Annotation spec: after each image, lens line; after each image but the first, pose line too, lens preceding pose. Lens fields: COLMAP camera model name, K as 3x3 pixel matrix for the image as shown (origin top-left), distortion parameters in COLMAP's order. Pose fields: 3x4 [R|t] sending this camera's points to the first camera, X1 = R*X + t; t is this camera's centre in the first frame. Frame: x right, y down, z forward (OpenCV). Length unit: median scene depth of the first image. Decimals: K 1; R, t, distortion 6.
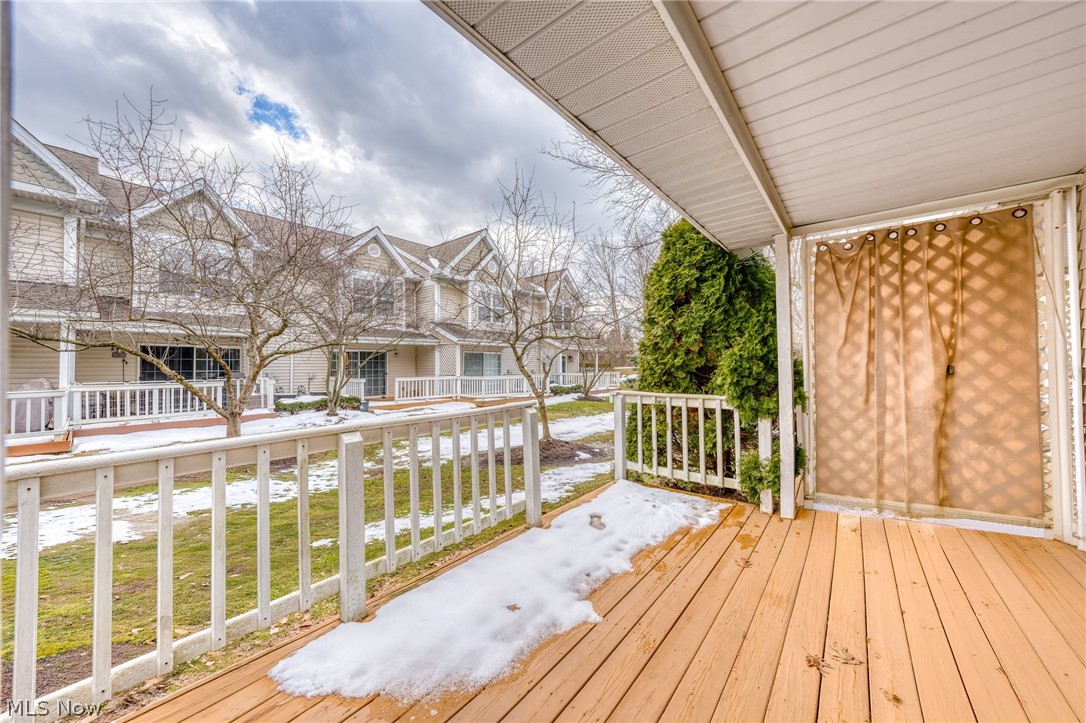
lens RADIAL K [[402.2, 0, 540.5], [0, 402.2, 360.5], [0, 0, 1]] dist [-0.000225, 0.002142]
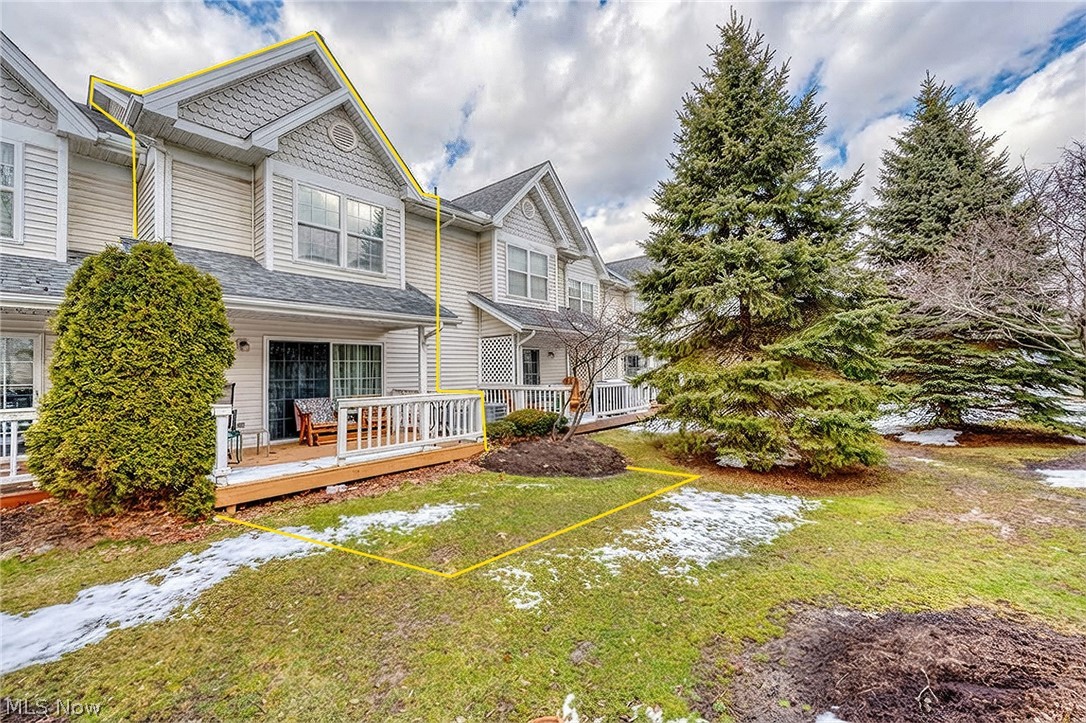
lens RADIAL K [[440.8, 0, 559.2], [0, 440.8, 359.3], [0, 0, 1]] dist [0.000916, 0.001075]
pose [[-0.999630, 0.025387, -0.009755, -0.344035], [0.025724, 0.999017, -0.036108, 0.007604], [0.008829, -0.036346, -0.999300, 1.053262]]
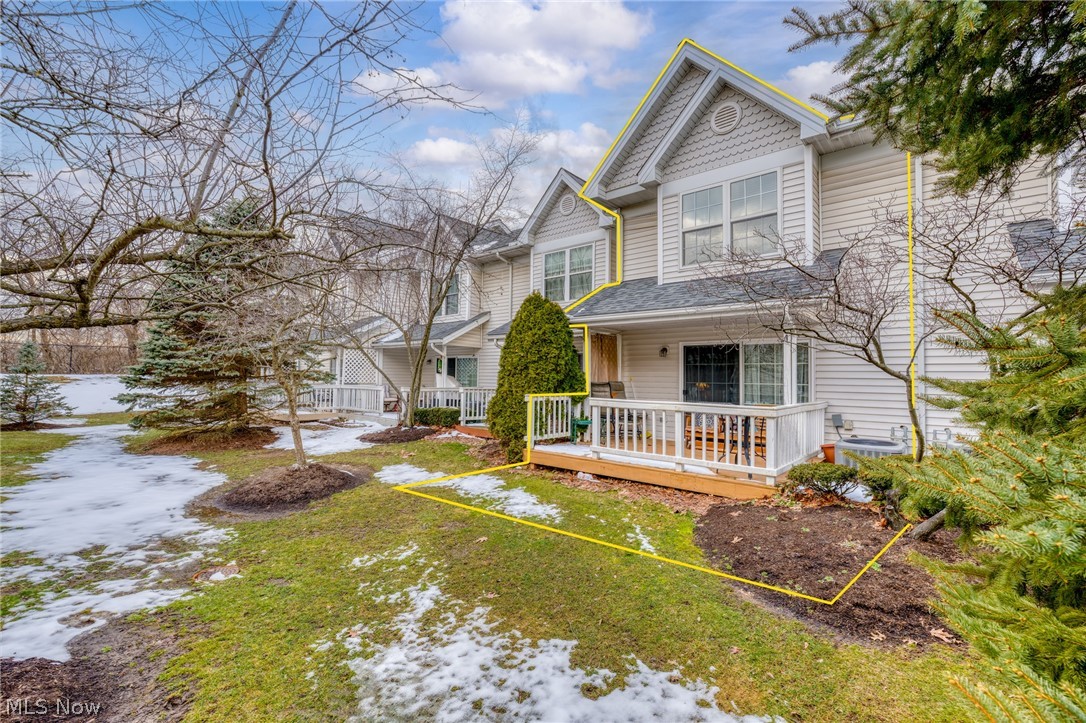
lens RADIAL K [[479.6, 0, 534.7], [0, 479.6, 364.5], [0, 0, 1]] dist [0.010009, 0.000383]
pose [[0.038846, 0.039711, 0.998456, -0.853342], [-0.024275, 0.998953, -0.038786, 0.012144], [-0.998950, -0.022731, 0.039769, 0.424424]]
